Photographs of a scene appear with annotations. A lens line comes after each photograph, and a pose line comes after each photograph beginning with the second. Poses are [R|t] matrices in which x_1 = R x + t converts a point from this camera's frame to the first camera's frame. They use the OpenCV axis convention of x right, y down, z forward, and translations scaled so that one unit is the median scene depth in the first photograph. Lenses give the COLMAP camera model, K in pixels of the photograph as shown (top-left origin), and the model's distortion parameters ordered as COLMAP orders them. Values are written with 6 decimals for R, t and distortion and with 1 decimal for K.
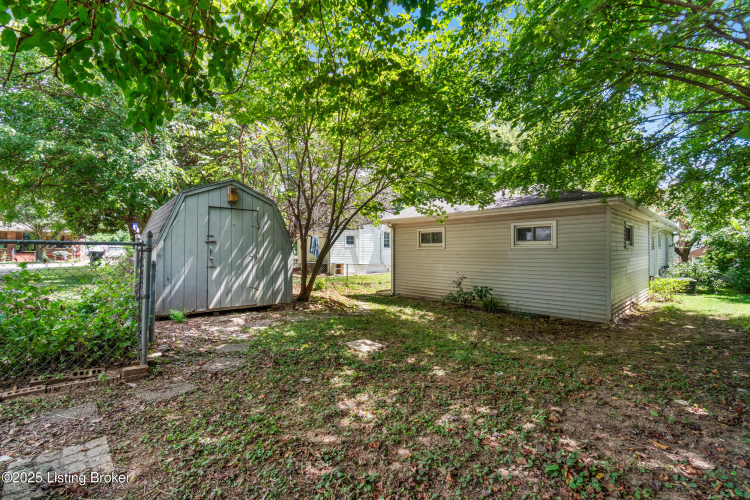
lens RADIAL K [[329.9, 0, 374.7], [0, 329.9, 250.7], [0, 0, 1]] dist [-0.004281, 0.000739]
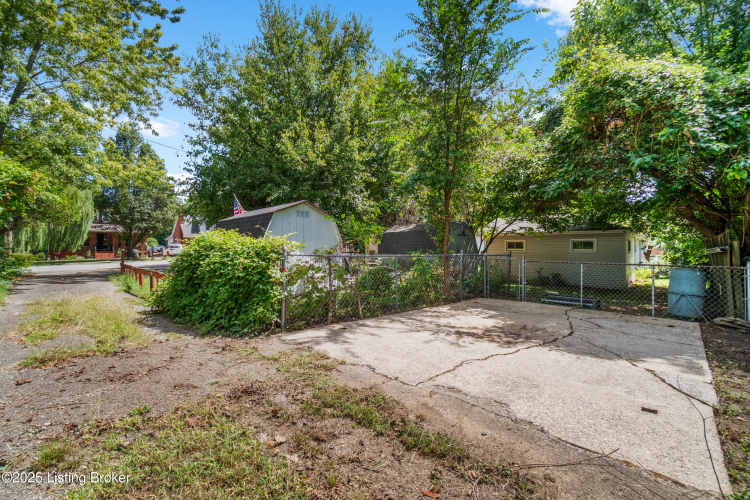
lens RADIAL K [[329.9, 0, 375.4], [0, 329.9, 251.4], [0, 0, 1]] dist [-0.004281, 0.000739]
pose [[0.996515, 0.004282, 0.083302, -0.735071], [-0.005205, 0.999927, 0.010862, -0.025322], [-0.083249, -0.011258, 0.996465, -0.666117]]
